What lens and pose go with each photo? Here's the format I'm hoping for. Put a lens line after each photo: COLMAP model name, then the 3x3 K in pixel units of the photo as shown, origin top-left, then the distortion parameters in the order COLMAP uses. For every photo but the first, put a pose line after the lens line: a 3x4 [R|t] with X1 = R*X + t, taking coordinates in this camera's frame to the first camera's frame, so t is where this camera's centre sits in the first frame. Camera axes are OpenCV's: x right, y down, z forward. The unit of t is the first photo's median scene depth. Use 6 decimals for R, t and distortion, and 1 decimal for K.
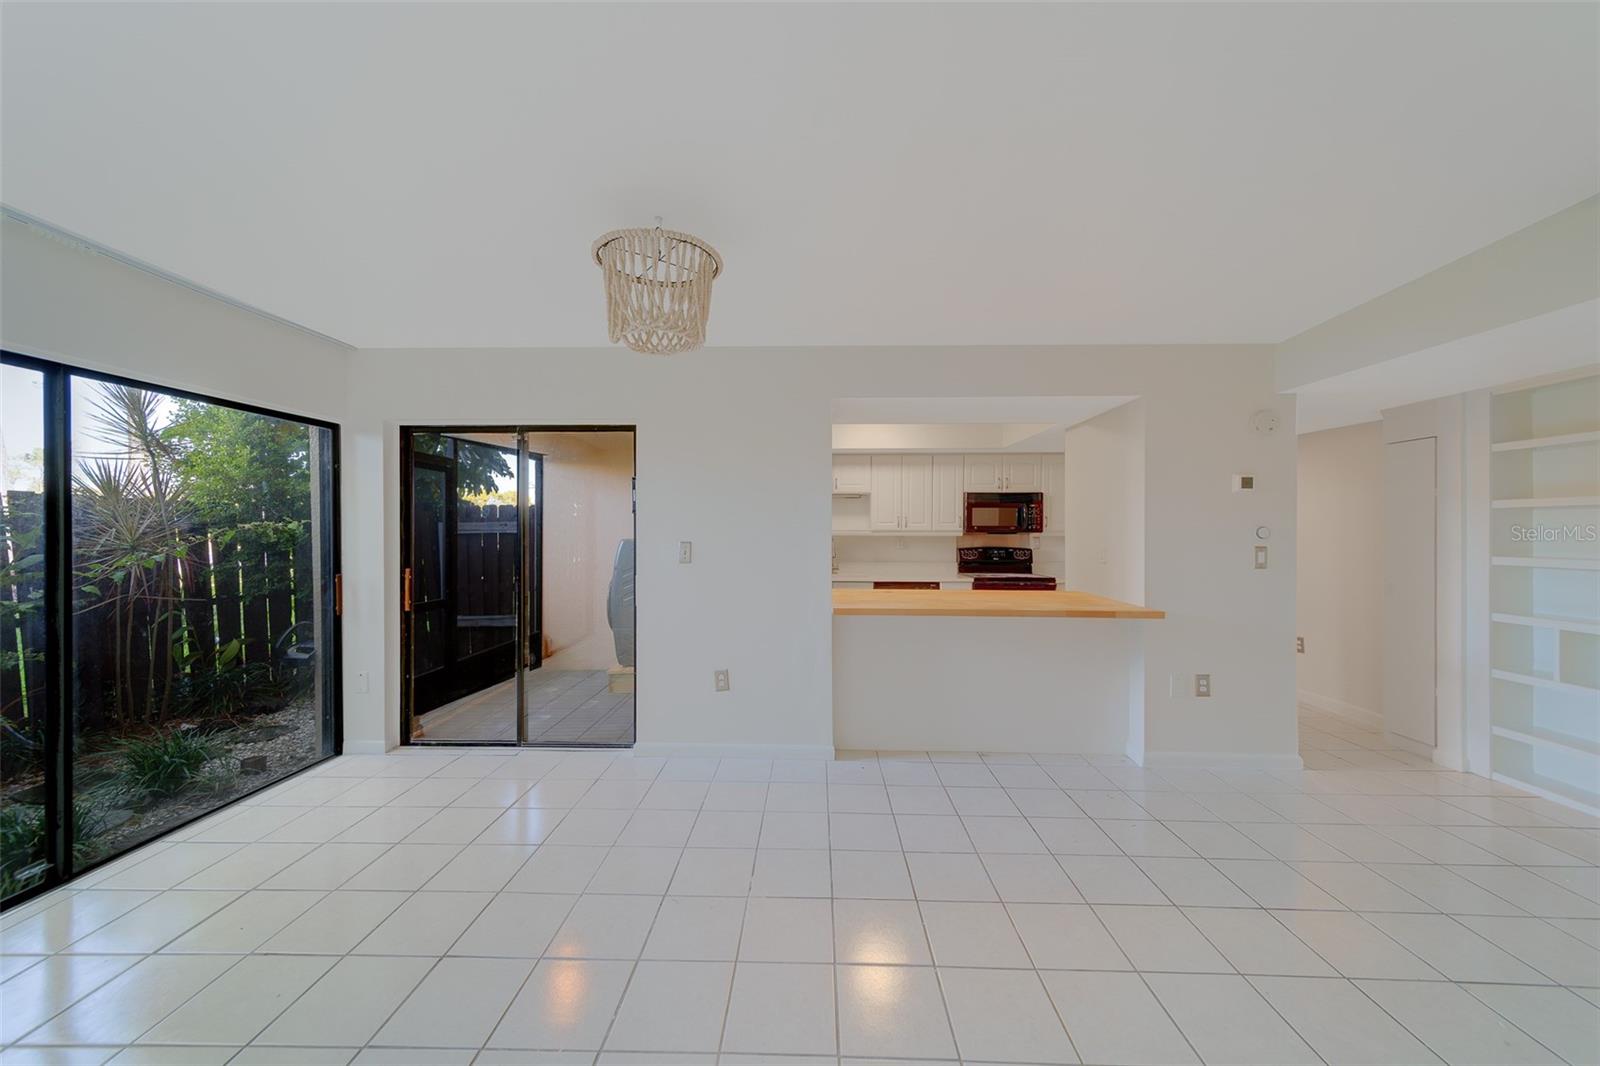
lens RADIAL K [[558.3, 0, 804.8], [0, 558.3, 531.7], [0, 0, 1]] dist [0.005074, -0.000009]
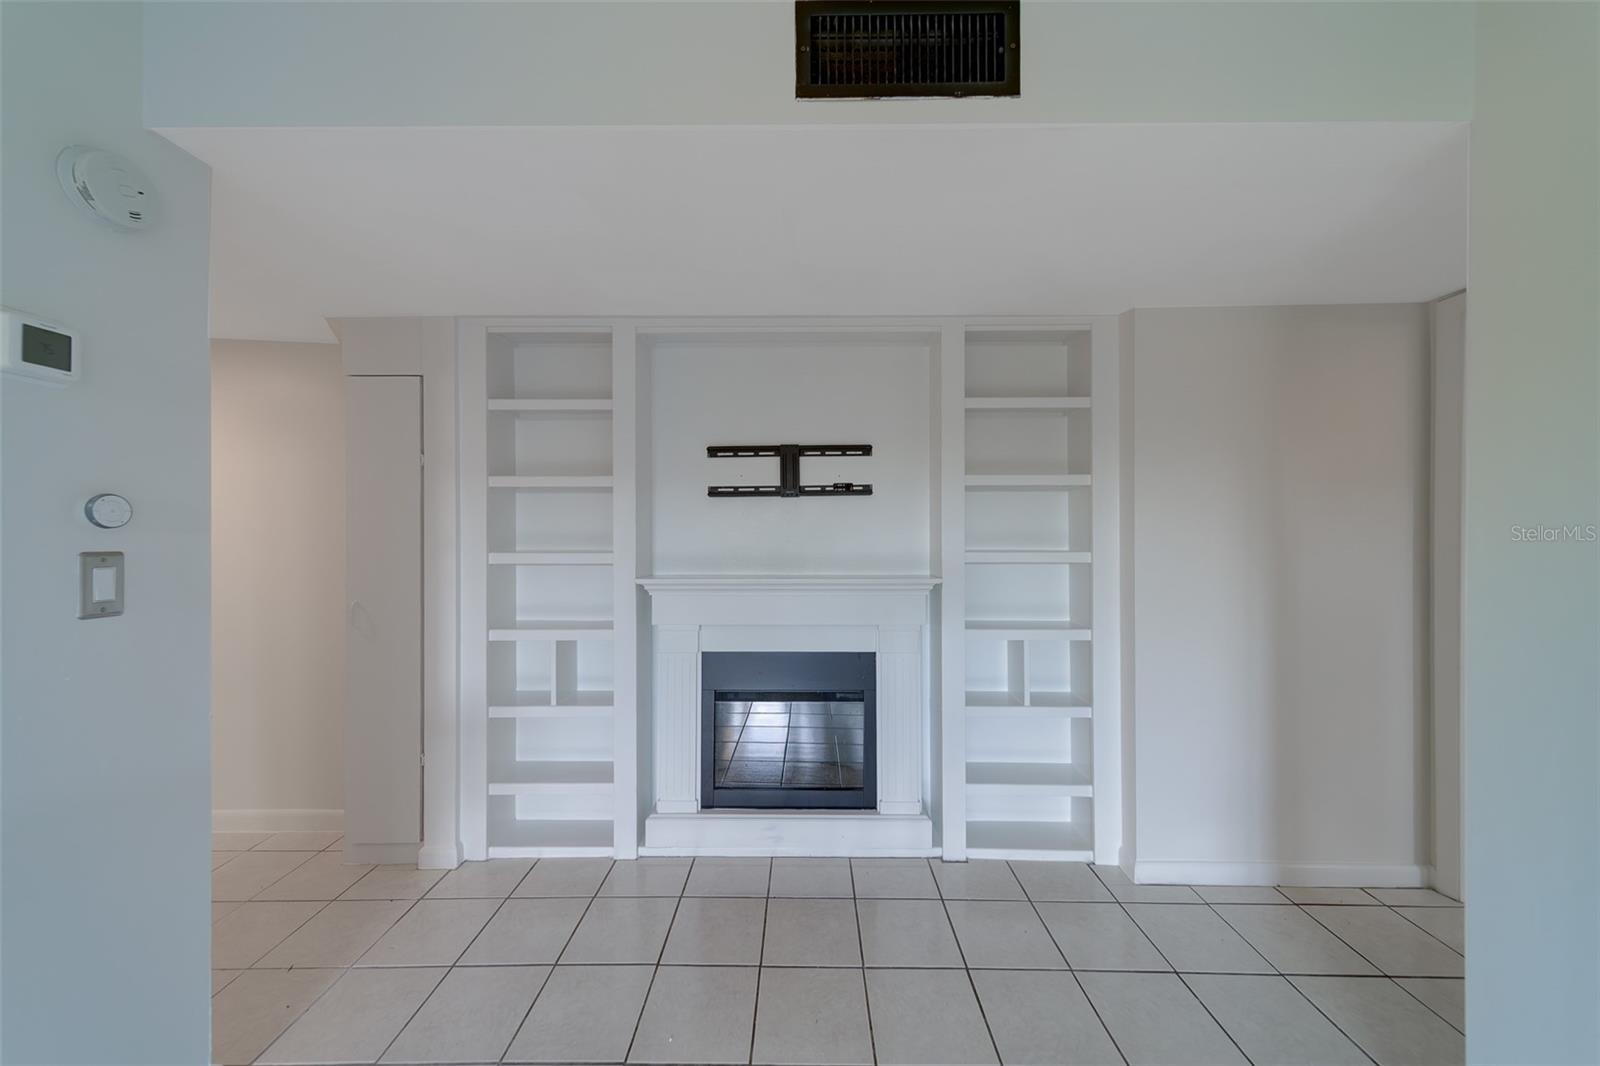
lens RADIAL K [[558.3, 0, 795.8], [0, 558.3, 534.5], [0, 0, 1]] dist [0.005074, -0.000009]
pose [[-0.013114, -0.008150, 0.999881, 0.473135], [-0.008381, 0.999933, 0.008041, 0.009839], [-0.999879, -0.008274, -0.013181, 0.590290]]
